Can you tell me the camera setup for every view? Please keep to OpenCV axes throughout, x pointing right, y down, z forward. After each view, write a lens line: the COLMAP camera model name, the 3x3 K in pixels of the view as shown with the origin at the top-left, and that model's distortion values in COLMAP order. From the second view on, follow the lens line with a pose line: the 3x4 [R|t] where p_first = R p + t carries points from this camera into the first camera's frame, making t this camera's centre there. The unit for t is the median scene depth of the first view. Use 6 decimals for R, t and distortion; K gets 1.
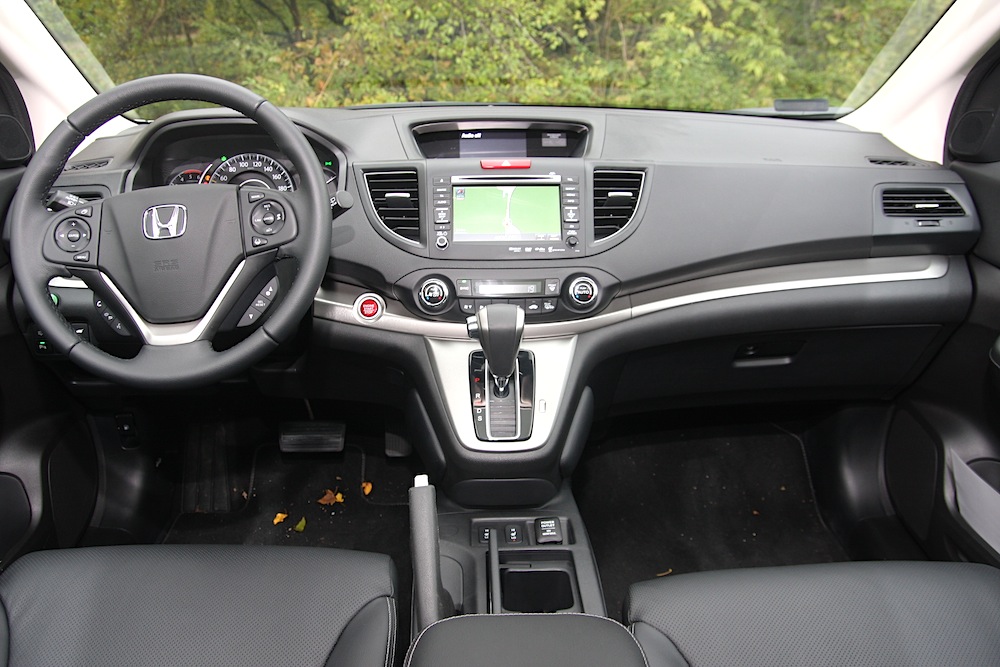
lens RADIAL K [[803.9, 0, 500.7], [0, 803.9, 346.9], [0, 0, 1]] dist [-0.155432, 0.188978]
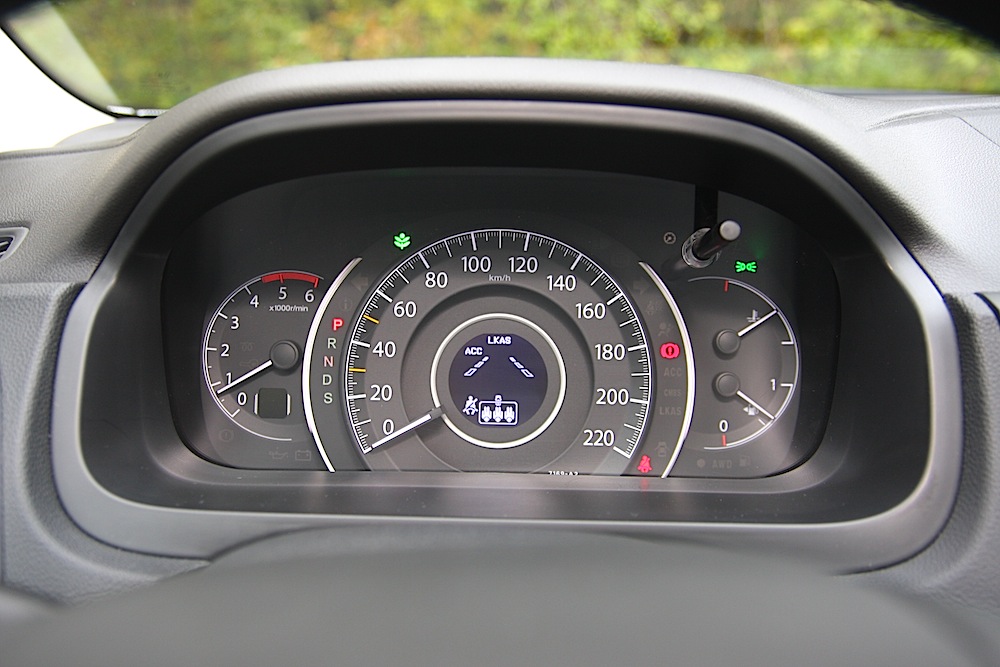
lens RADIAL K [[992.9, 0, 500.0], [0, 992.9, 333.5], [0, 0, 1]] dist [-0.048401, 0.000391]
pose [[0.998561, 0.025676, -0.047081, -0.334800], [-0.028972, 0.997075, -0.070723, -0.201919], [0.045127, 0.071985, 0.996384, 0.713633]]
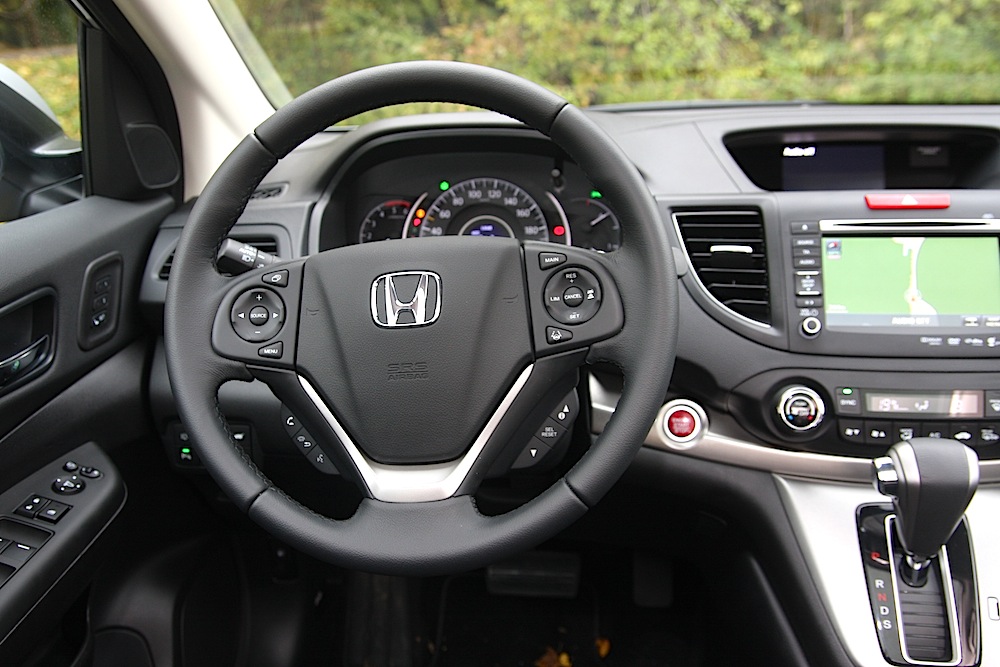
lens RADIAL K [[945.5, 0, 499.7], [0, 945.5, 350.3], [0, 0, 1]] dist [-0.037403, 0.028496]
pose [[0.986212, 0.024178, -0.163712, -0.187321], [-0.030426, 0.998897, -0.035765, -0.076404], [0.162667, 0.040253, 0.985860, 0.227061]]
